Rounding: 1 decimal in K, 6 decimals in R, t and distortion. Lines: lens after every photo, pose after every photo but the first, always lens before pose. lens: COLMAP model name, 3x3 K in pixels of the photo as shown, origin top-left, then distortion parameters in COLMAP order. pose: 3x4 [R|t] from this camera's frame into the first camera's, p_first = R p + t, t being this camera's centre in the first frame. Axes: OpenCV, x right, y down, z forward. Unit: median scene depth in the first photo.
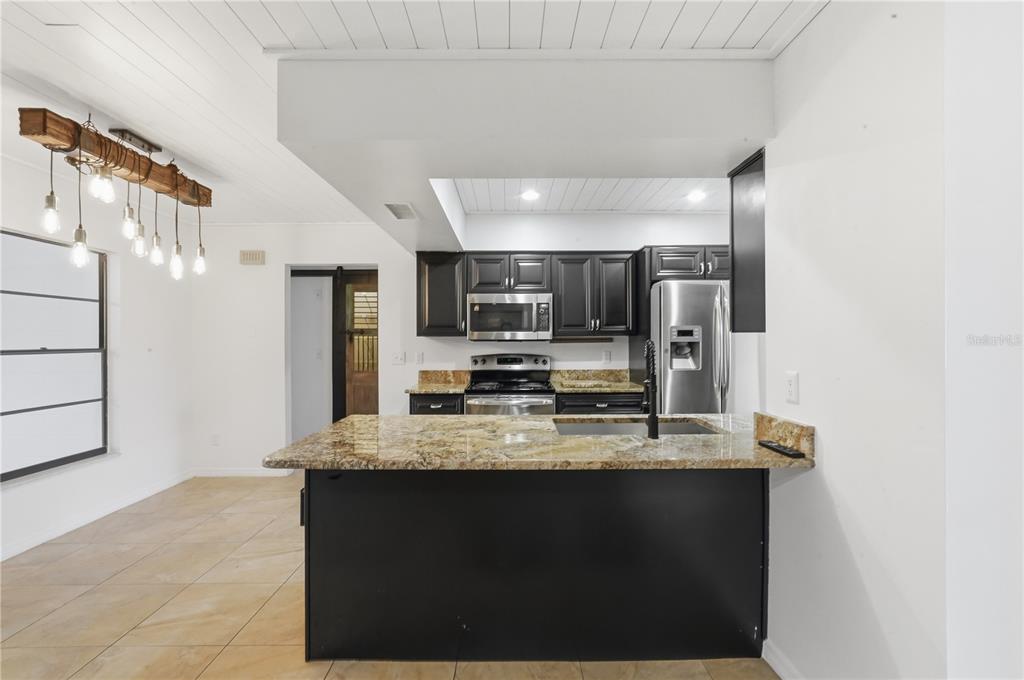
lens RADIAL K [[457.6, 0, 507.8], [0, 457.6, 337.1], [0, 0, 1]] dist [0.000012, 0.002065]
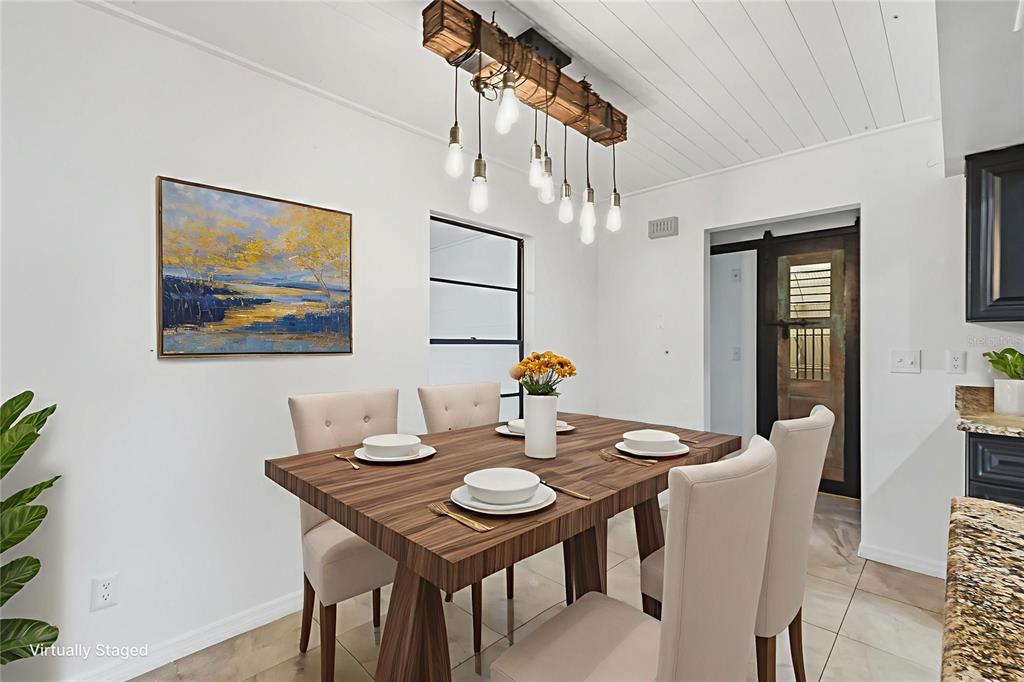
lens RADIAL K [[458.0, 0, 509.5], [0, 458.0, 343.1], [0, 0, 1]] dist [0.000438, 0.001828]
pose [[0.712719, 0.004660, -0.701434, -0.296583], [-0.001858, 0.999987, 0.004756, 0.032836], [0.701447, -0.002086, 0.712719, 0.389058]]
